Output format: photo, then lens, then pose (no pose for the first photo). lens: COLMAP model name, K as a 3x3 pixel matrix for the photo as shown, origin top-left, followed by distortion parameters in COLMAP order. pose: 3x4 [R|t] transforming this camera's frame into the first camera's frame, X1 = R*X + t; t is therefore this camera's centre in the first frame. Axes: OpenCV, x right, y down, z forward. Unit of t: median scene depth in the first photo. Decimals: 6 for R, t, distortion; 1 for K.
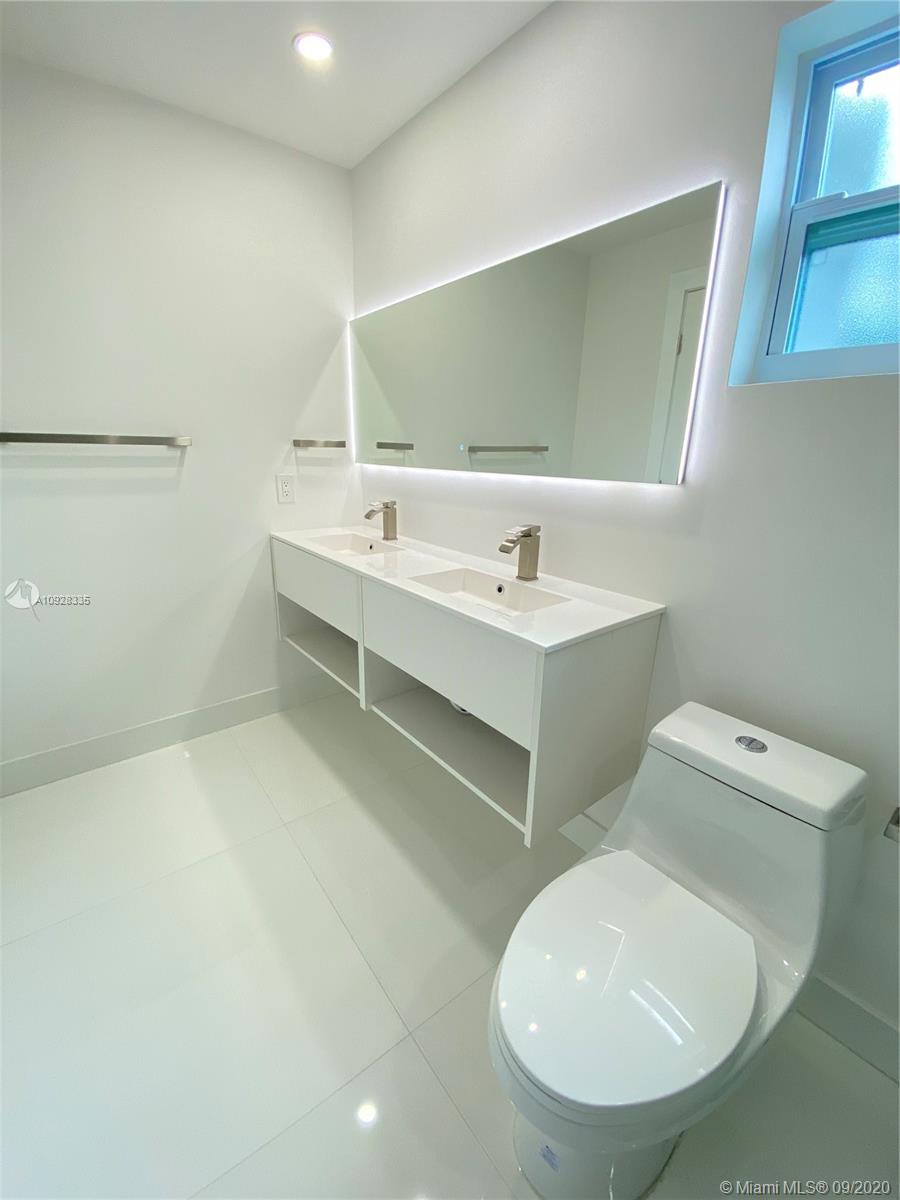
lens RADIAL K [[486.6, 0, 443.4], [0, 486.6, 597.4], [0, 0, 1]] dist [0.030212, -0.024105]
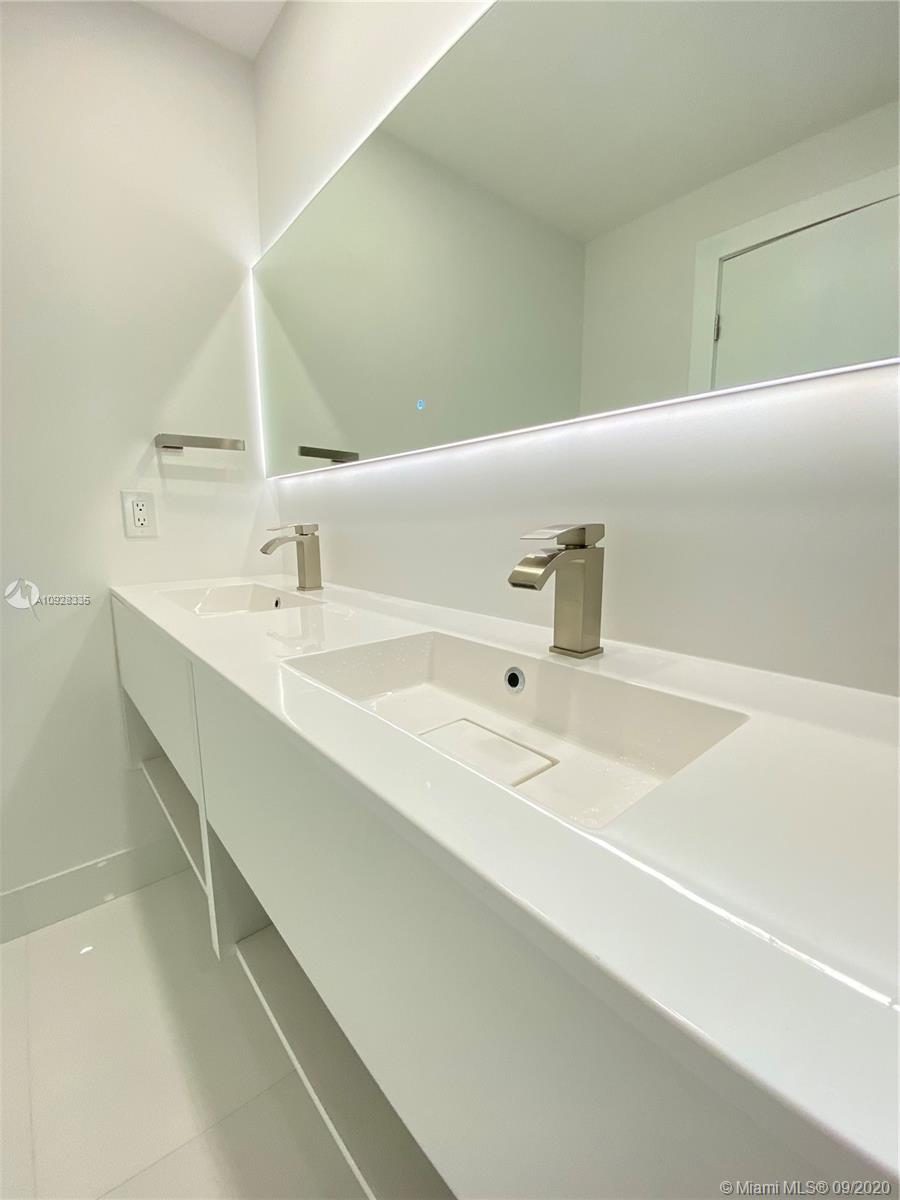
lens RADIAL K [[486.6, 0, 443.4], [0, 486.6, 597.4], [0, 0, 1]] dist [0.030212, -0.024105]
pose [[0.998985, -0.031741, 0.031962, 0.032591], [0.035918, 0.989500, -0.139997, -0.021842], [-0.027183, 0.141002, 0.989636, 0.418463]]
